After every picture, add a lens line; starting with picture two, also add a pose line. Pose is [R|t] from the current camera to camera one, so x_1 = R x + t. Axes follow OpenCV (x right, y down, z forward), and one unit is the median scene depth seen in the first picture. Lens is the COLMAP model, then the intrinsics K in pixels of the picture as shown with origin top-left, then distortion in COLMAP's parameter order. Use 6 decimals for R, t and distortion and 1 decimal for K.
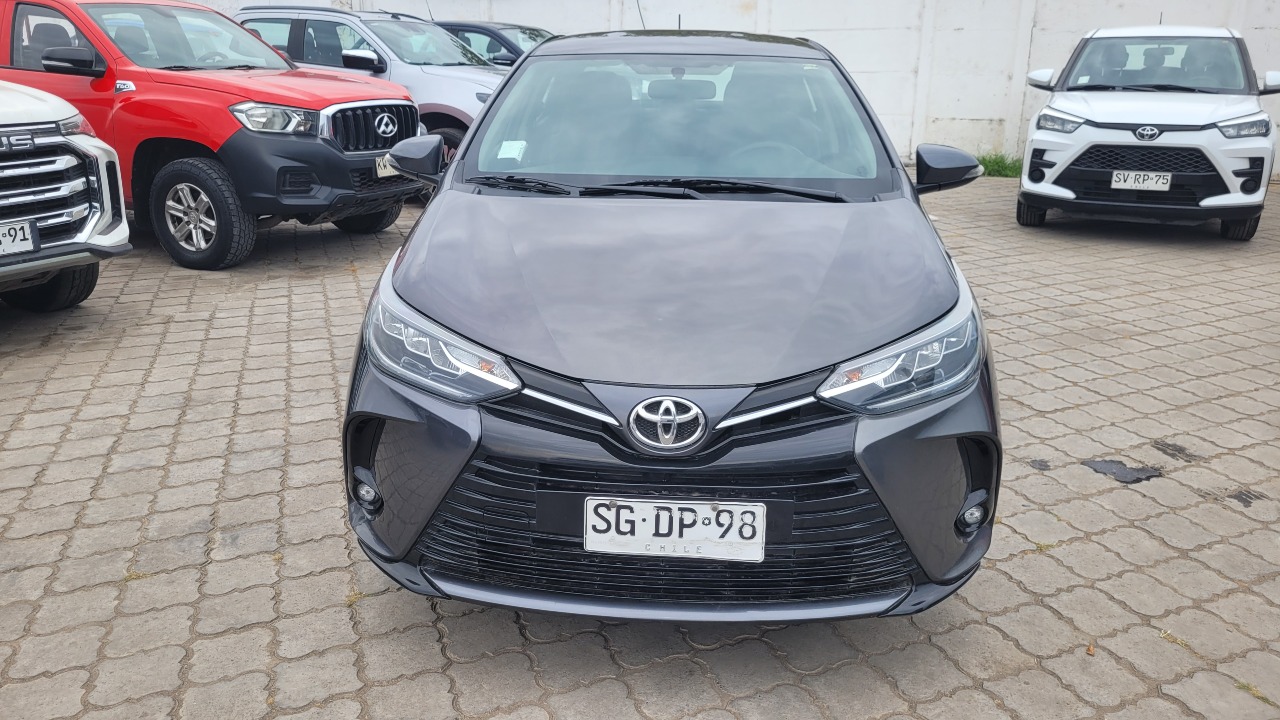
lens RADIAL K [[972.8, 0, 640.4], [0, 972.8, 355.3], [0, 0, 1]] dist [0.039055, -0.030400]
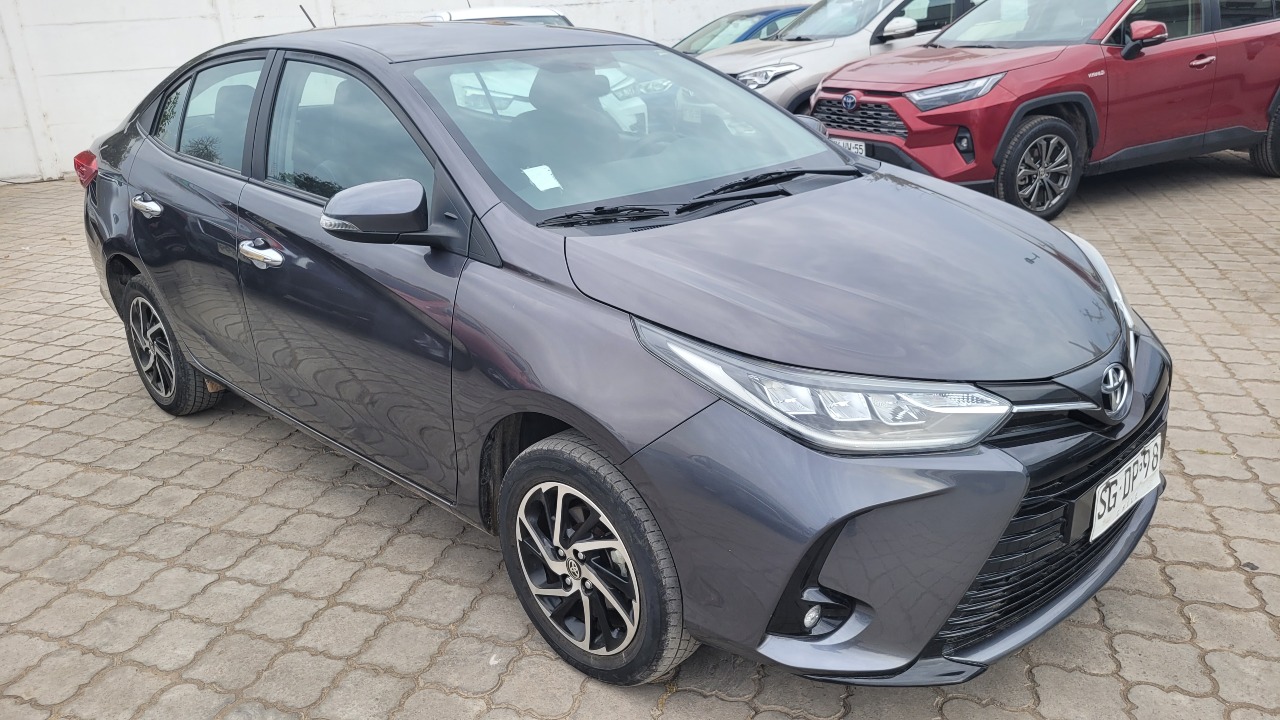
lens RADIAL K [[972.8, 0, 640.0], [0, 972.8, 360.0], [0, 0, 1]] dist [0.039055, -0.030400]
pose [[0.660543, -0.282408, 0.695650, -0.717385], [0.270834, 0.953802, 0.130041, -0.163087], [-0.700237, 0.102508, 0.706513, 0.436746]]
